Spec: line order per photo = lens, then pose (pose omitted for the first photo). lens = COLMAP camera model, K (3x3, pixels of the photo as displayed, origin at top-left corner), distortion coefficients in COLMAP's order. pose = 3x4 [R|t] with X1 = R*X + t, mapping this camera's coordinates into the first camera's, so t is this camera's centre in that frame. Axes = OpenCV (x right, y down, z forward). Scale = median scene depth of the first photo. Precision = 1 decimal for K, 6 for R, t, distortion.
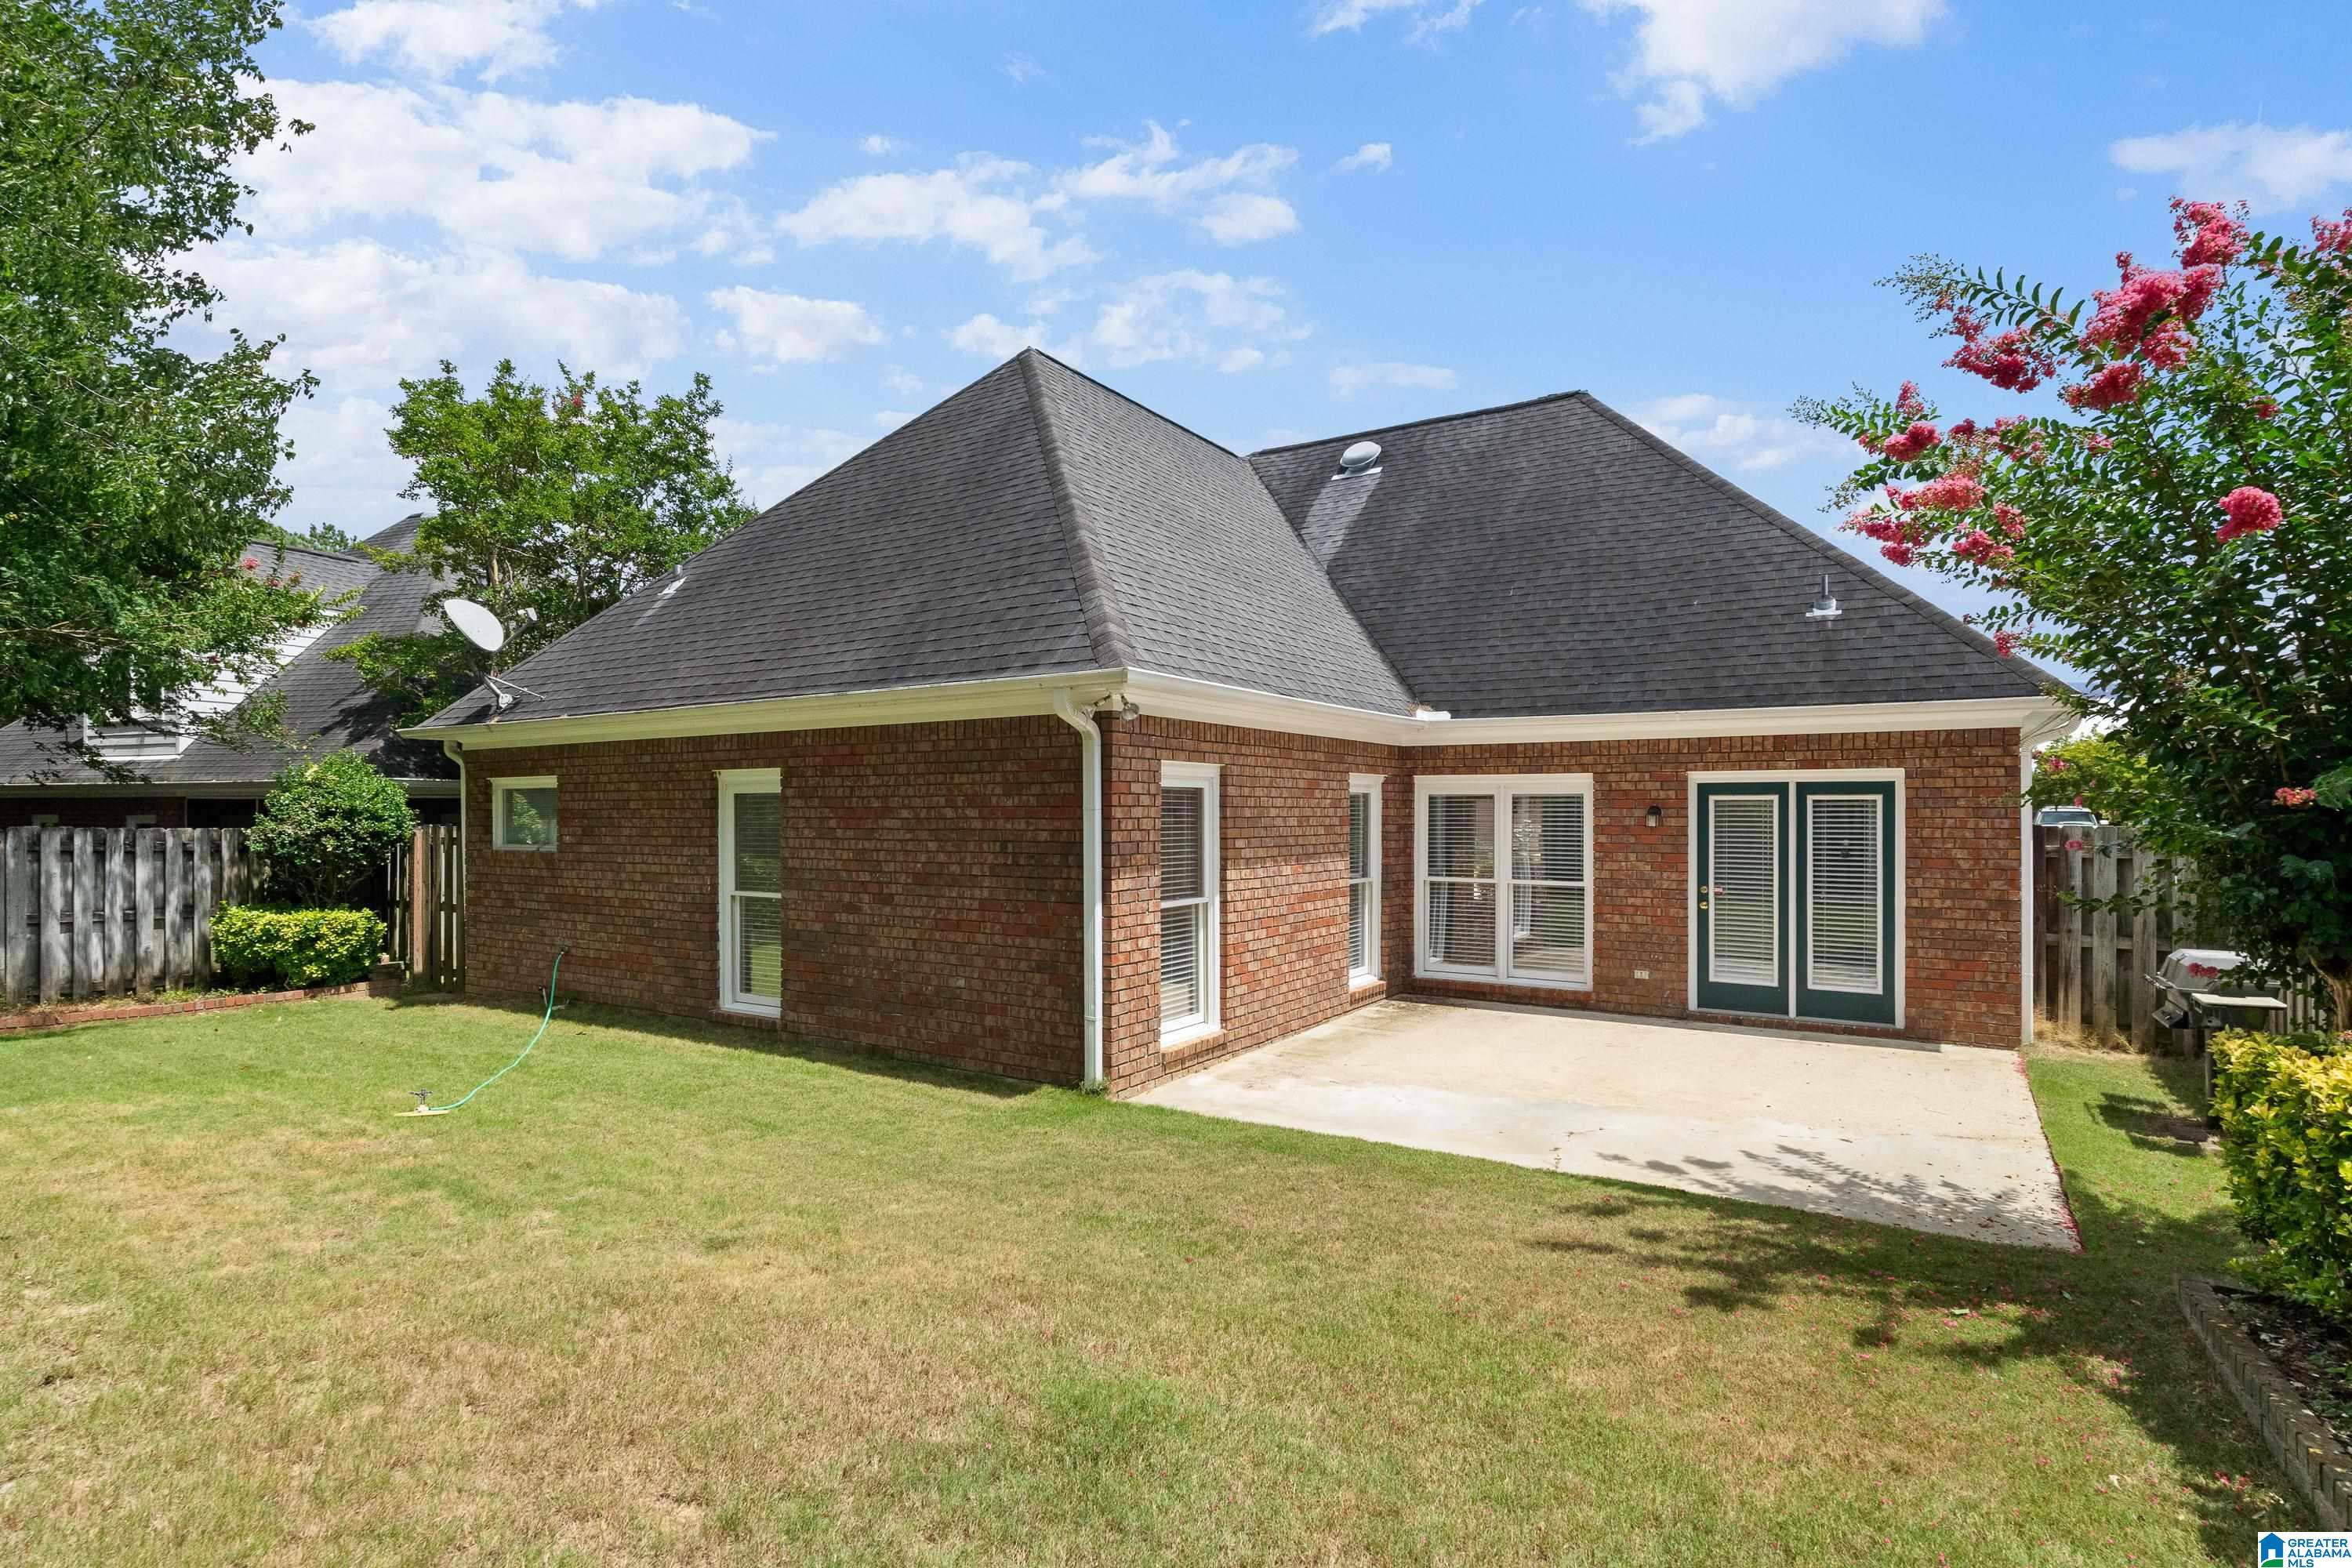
lens RADIAL K [[1149.9, 0, 1185.3], [0, 1149.9, 797.3], [0, 0, 1]] dist [-0.006774, 0.000013]
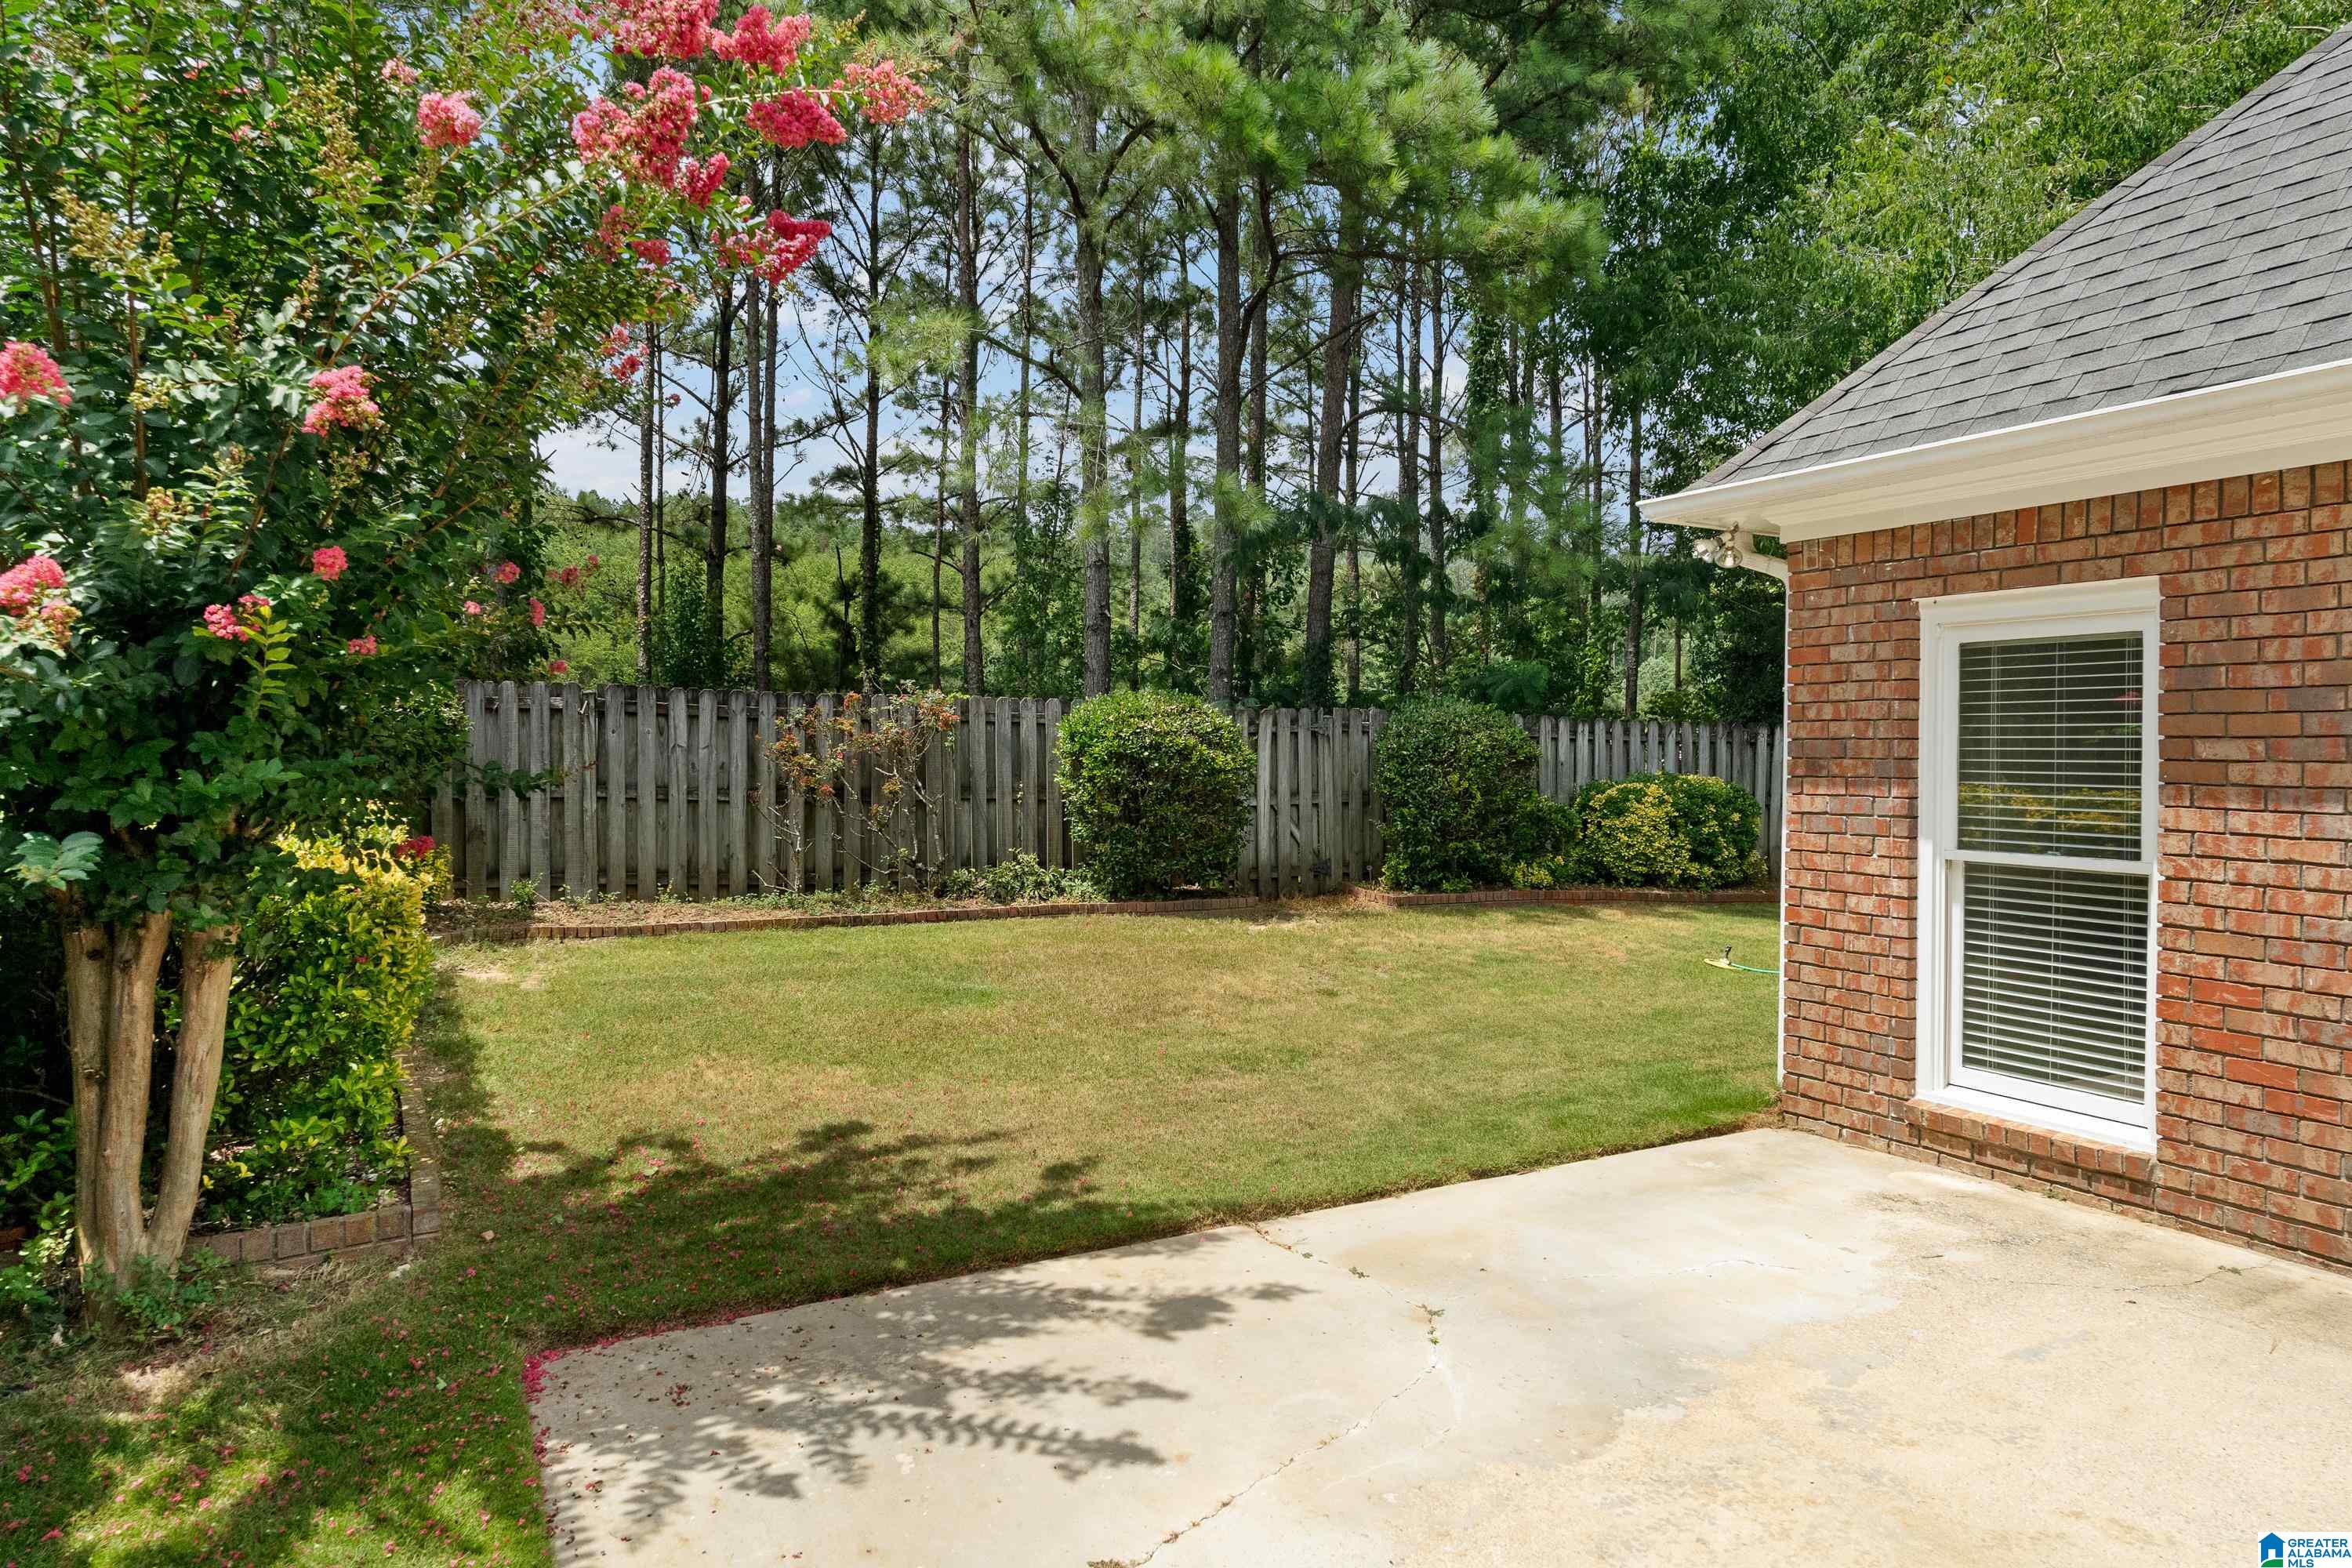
lens RADIAL K [[1387.3, 0, 1181.7], [0, 1387.3, 775.8], [0, 0, 1]] dist [-0.006040, -0.000802]
pose [[-0.493904, 0.006494, -0.869492, 0.955007], [-0.001126, 0.999966, 0.008108, 0.063768], [0.869515, 0.004984, -0.493881, 1.273290]]
